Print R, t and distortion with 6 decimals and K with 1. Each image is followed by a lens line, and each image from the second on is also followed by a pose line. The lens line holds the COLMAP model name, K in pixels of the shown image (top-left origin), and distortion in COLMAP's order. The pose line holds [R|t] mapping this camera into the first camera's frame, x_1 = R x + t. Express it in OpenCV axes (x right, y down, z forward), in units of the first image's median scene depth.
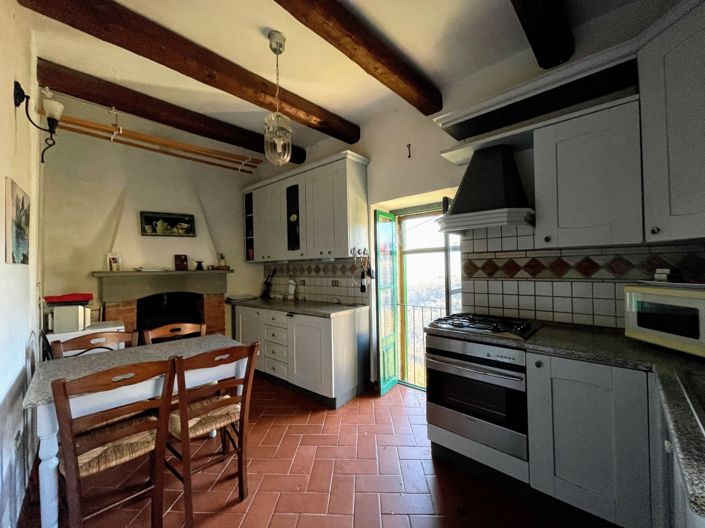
lens RADIAL K [[282.5, 0, 349.5], [0, 282.5, 265.2], [0, 0, 1]] dist [-0.007243, 0.000310]
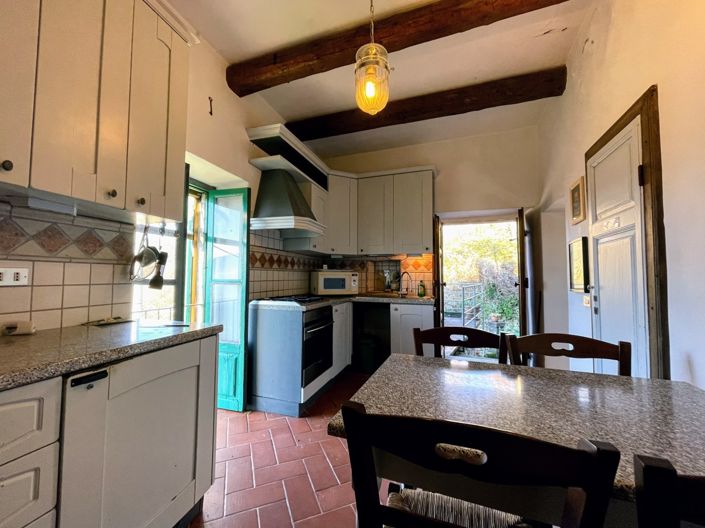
lens RADIAL K [[282.5, 0, 351.0], [0, 282.5, 263.6], [0, 0, 1]] dist [-0.007243, 0.000310]
pose [[-0.437085, 0.055797, 0.897688, -0.848327], [-0.004049, 0.997942, -0.064000, 0.112748], [-0.899411, -0.031608, -0.435960, 1.309273]]
